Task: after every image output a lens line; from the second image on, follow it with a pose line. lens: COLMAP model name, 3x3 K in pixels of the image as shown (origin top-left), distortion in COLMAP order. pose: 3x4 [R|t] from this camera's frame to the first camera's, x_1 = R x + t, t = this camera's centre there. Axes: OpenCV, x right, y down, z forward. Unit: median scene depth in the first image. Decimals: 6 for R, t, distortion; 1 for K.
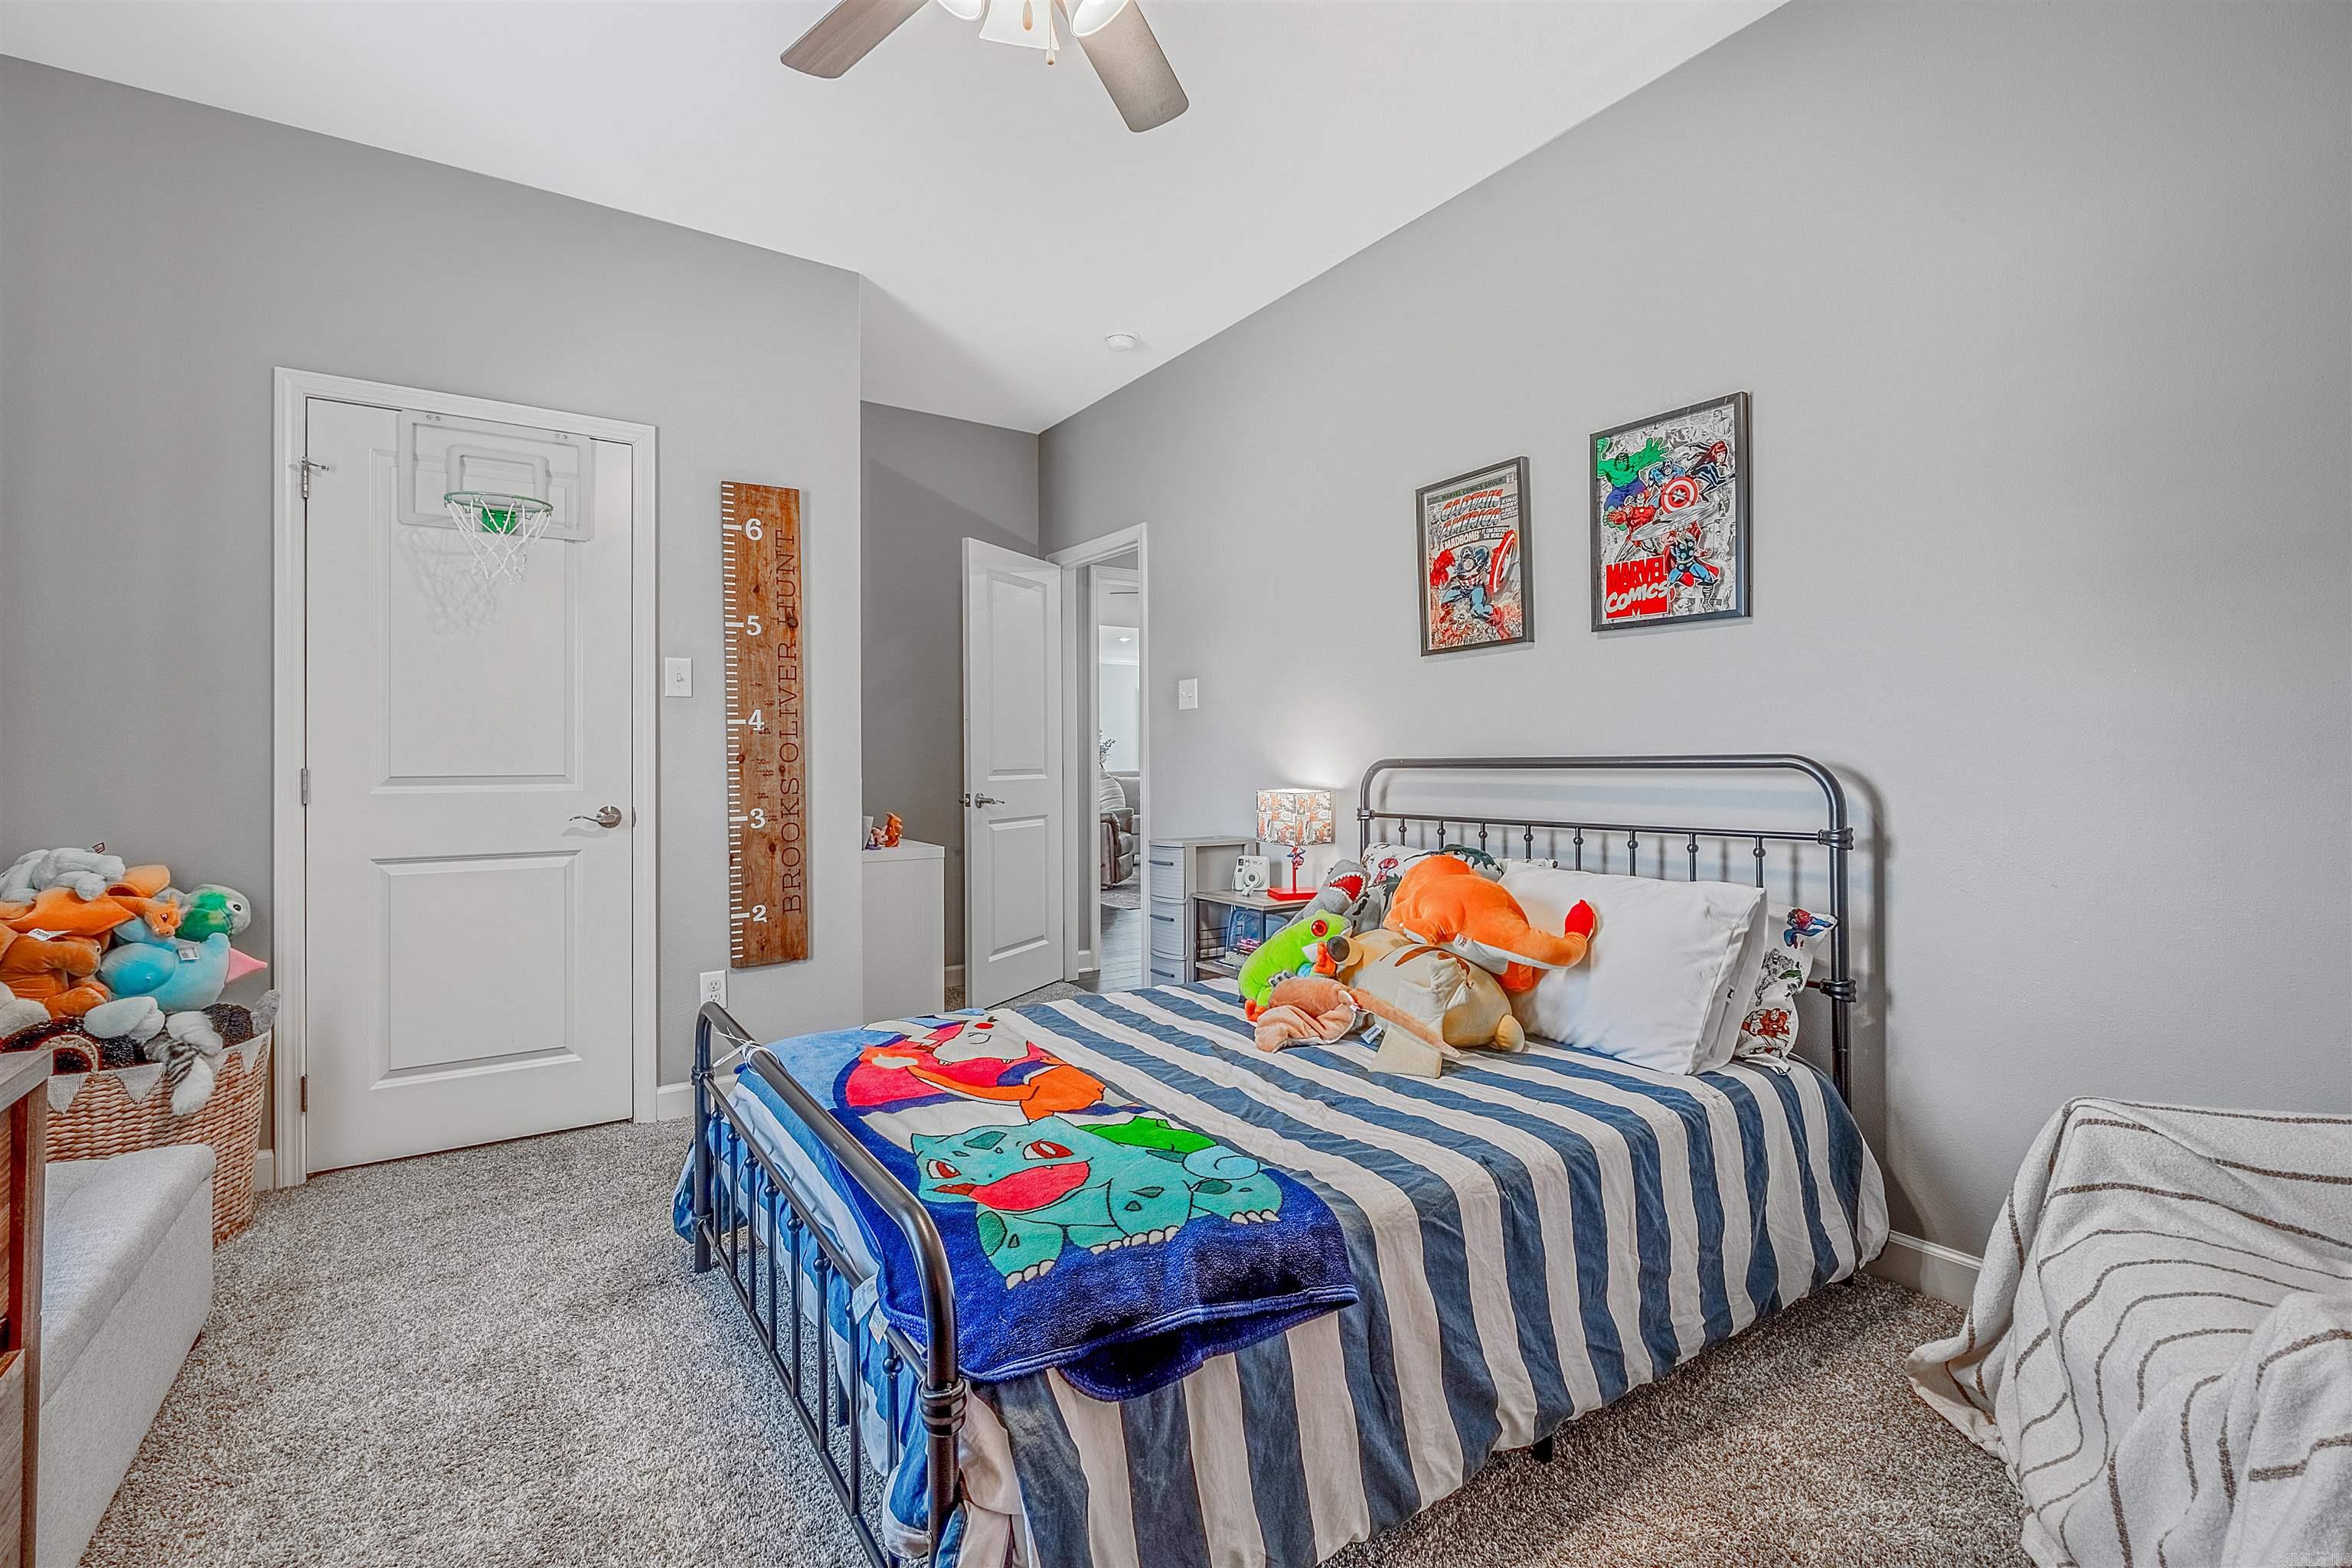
lens RADIAL K [[1029.6, 0, 1152.6], [0, 1029.6, 769.0], [0, 0, 1]] dist [0.000081, 0.000255]
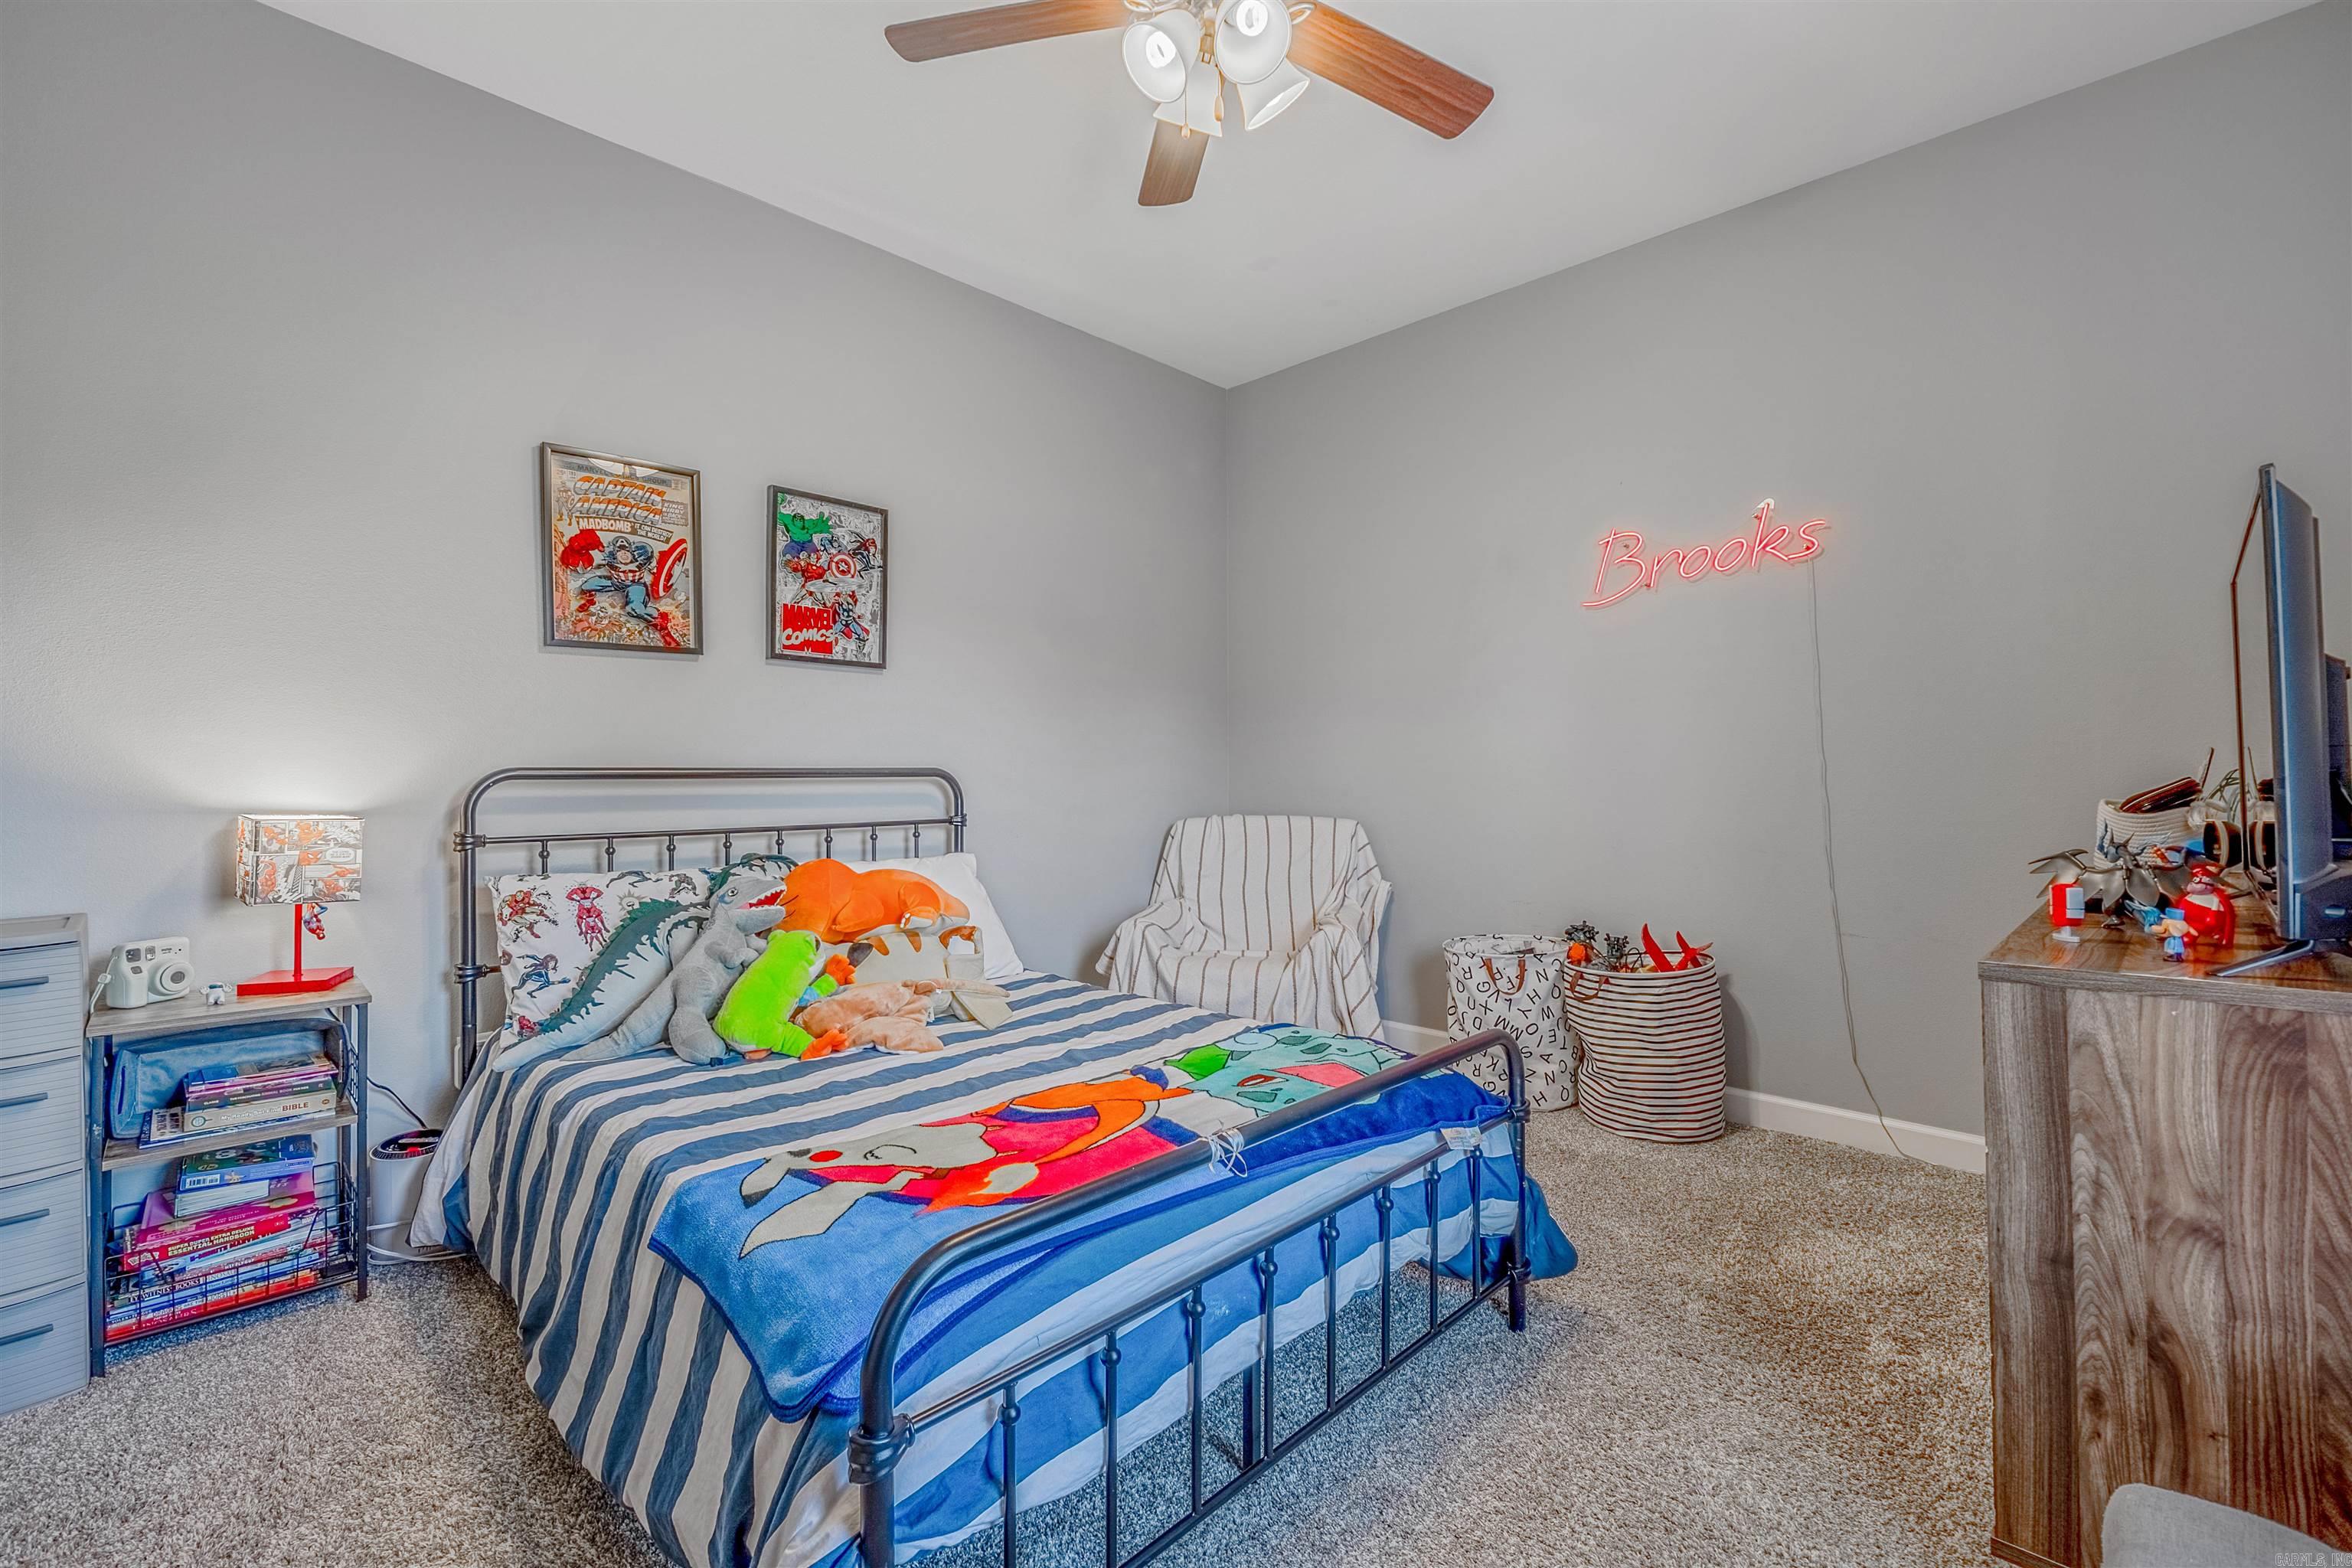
lens RADIAL K [[1040.4, 0, 1166.1], [0, 1040.4, 759.1], [0, 0, 1]] dist [-0.001256, -0.000468]
pose [[-0.206743, 0.014329, 0.978290, -0.815717], [0.004050, 0.999897, -0.013789, -0.004305], [-0.978387, 0.001111, -0.206779, 0.842389]]
